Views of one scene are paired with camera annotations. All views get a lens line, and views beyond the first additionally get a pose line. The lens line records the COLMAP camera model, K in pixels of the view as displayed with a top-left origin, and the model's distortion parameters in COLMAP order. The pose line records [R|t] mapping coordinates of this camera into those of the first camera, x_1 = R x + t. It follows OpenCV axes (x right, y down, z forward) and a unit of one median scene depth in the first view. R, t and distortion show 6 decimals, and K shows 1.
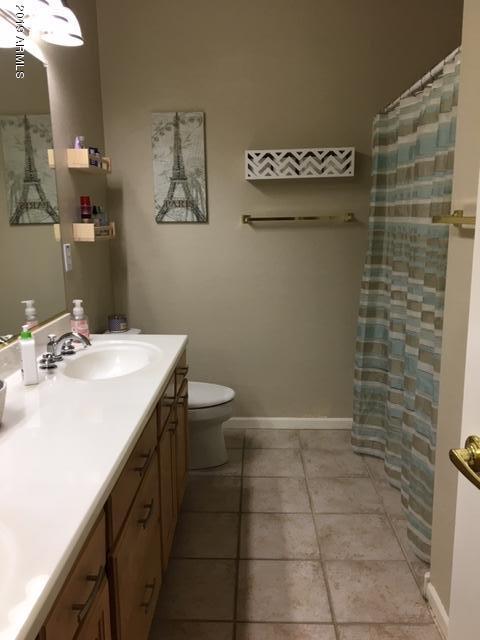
lens RADIAL K [[532.5, 0, 241.8], [0, 532.5, 322.2], [0, 0, 1]] dist [0.067695, -0.104649]
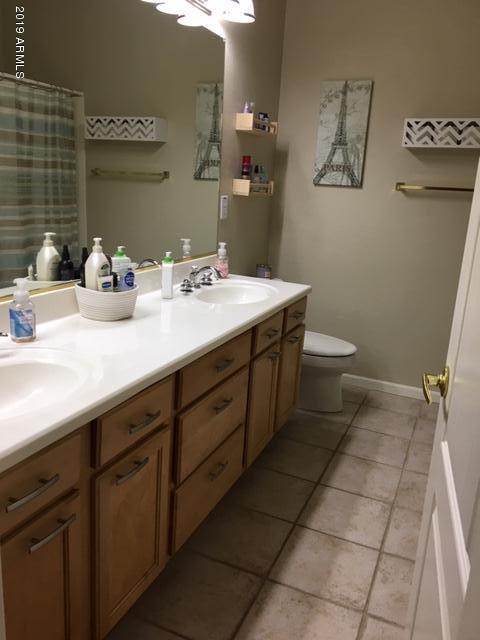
lens RADIAL K [[532.5, 0, 238.2], [0, 532.5, 319.0], [0, 0, 1]] dist [0.067695, -0.104649]
pose [[0.926120, 0.155396, -0.343734, 0.126166], [-0.138874, 0.987665, 0.072337, 0.028286], [0.350735, -0.019257, 0.936277, -0.082381]]
